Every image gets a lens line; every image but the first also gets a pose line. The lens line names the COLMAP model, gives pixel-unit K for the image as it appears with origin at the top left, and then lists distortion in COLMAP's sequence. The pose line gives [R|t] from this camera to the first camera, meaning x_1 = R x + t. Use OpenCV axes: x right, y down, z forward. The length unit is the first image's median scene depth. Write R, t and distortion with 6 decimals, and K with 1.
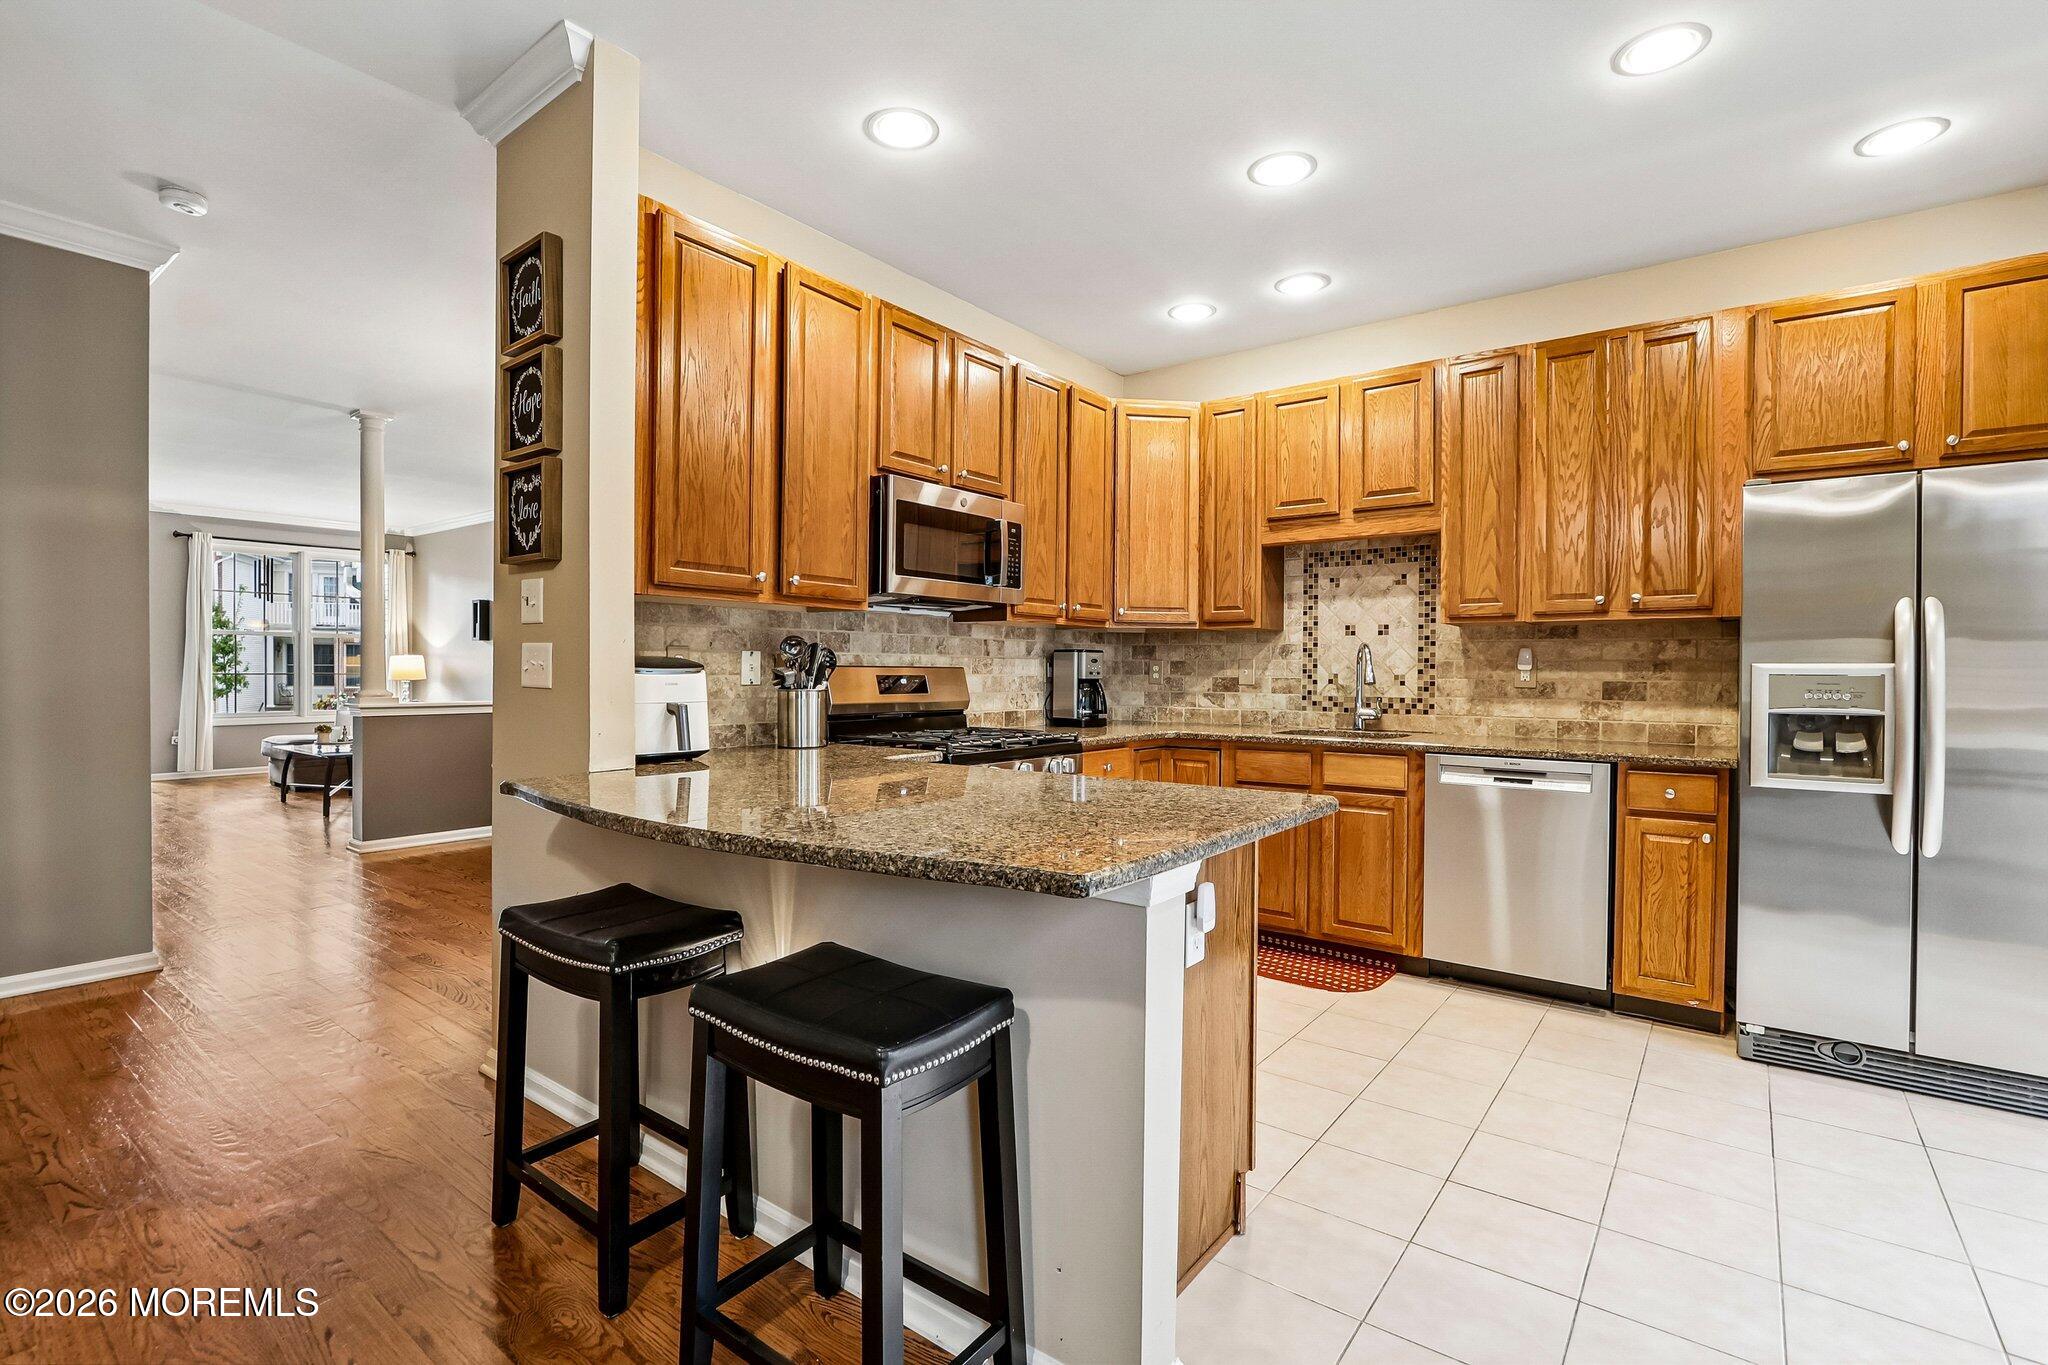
lens RADIAL K [[943.1, 0, 1024.4], [0, 943.1, 670.2], [0, 0, 1]] dist [-0.005225, -0.000881]
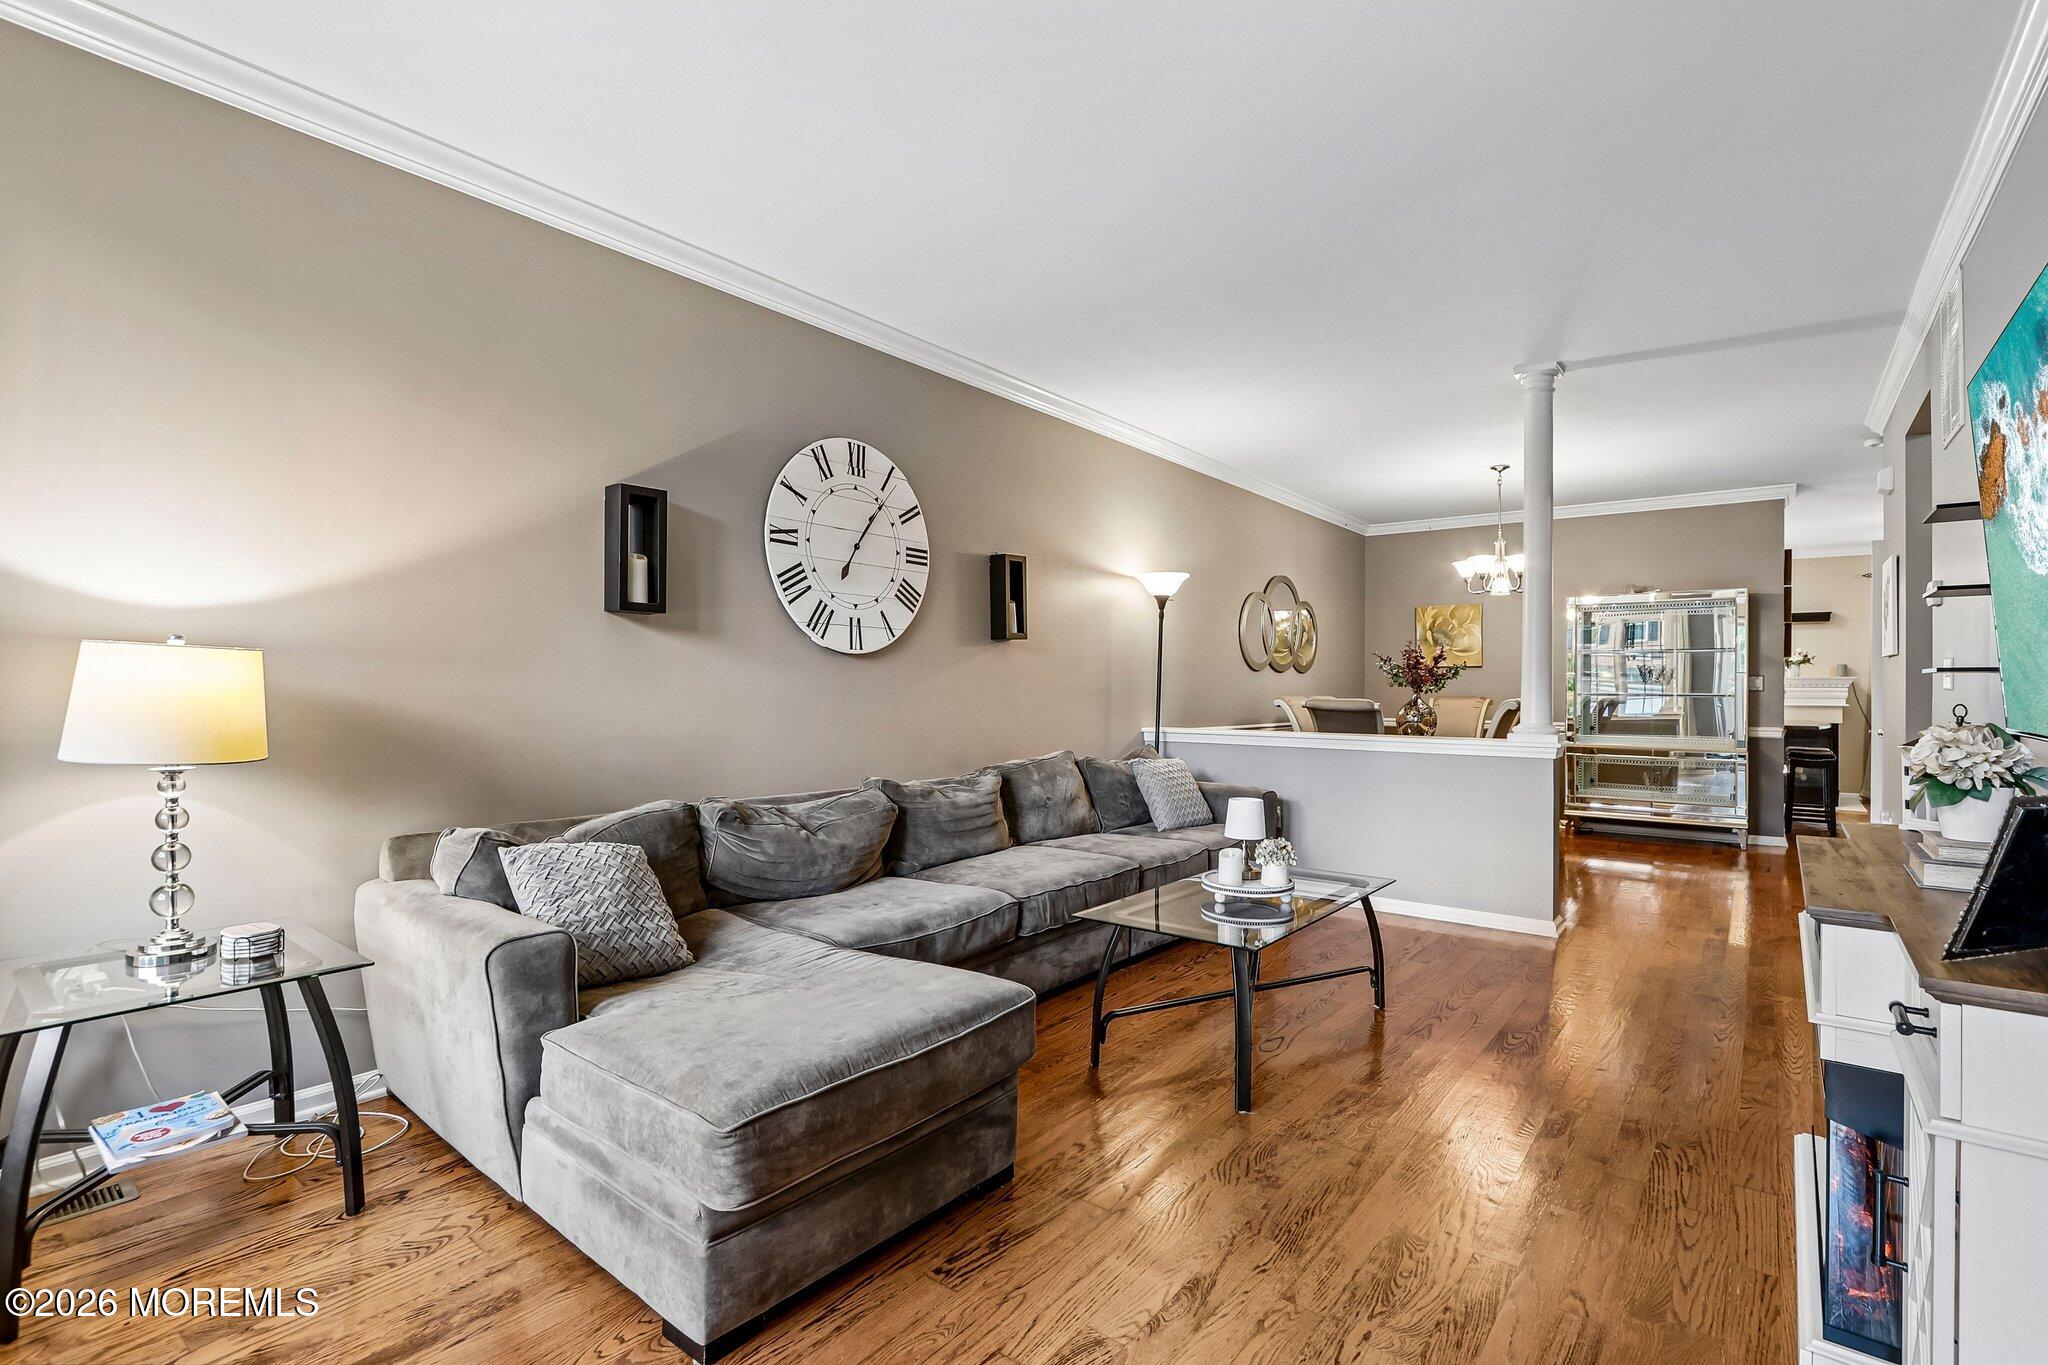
lens RADIAL K [[943.1, 0, 1022.5], [0, 943.1, 686.0], [0, 0, 1]] dist [-0.005225, -0.000881]
pose [[0.025013, -0.003173, 0.999682, -2.205127], [-0.000997, 0.999994, 0.003199, -0.019025], [-0.999687, -0.001077, 0.025009, 2.104910]]
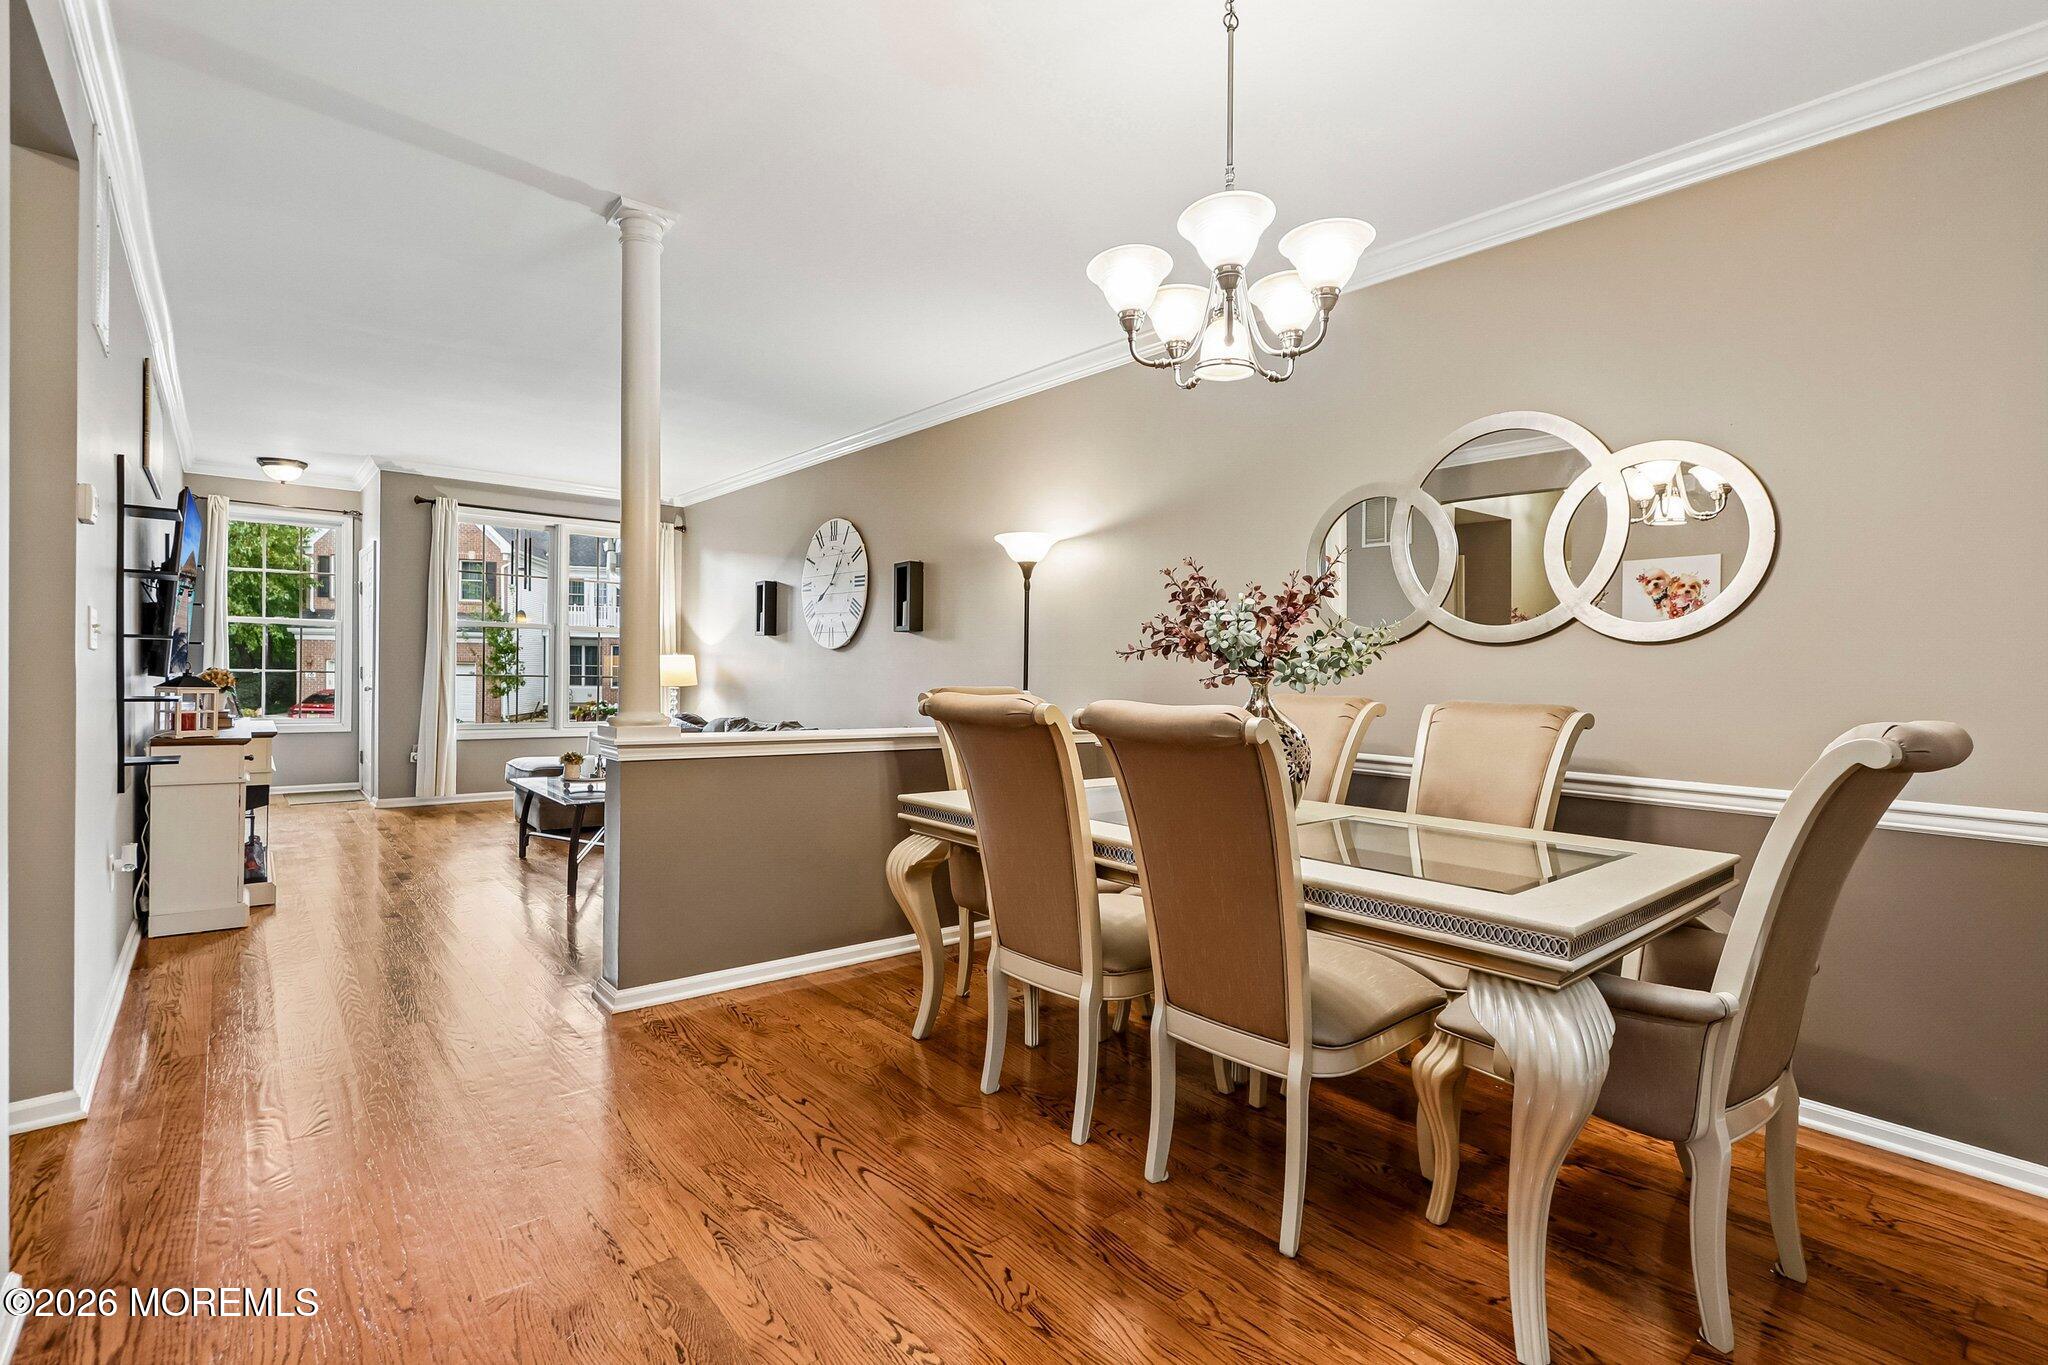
lens RADIAL K [[943.1, 0, 1030.9], [0, 943.1, 686.3], [0, 0, 1]] dist [-0.005225, -0.000881]
pose [[0.978088, 0.015732, -0.207597, -0.529498], [-0.013692, 0.999843, 0.011260, -0.006308], [0.207742, -0.008171, 0.978150, 0.763006]]
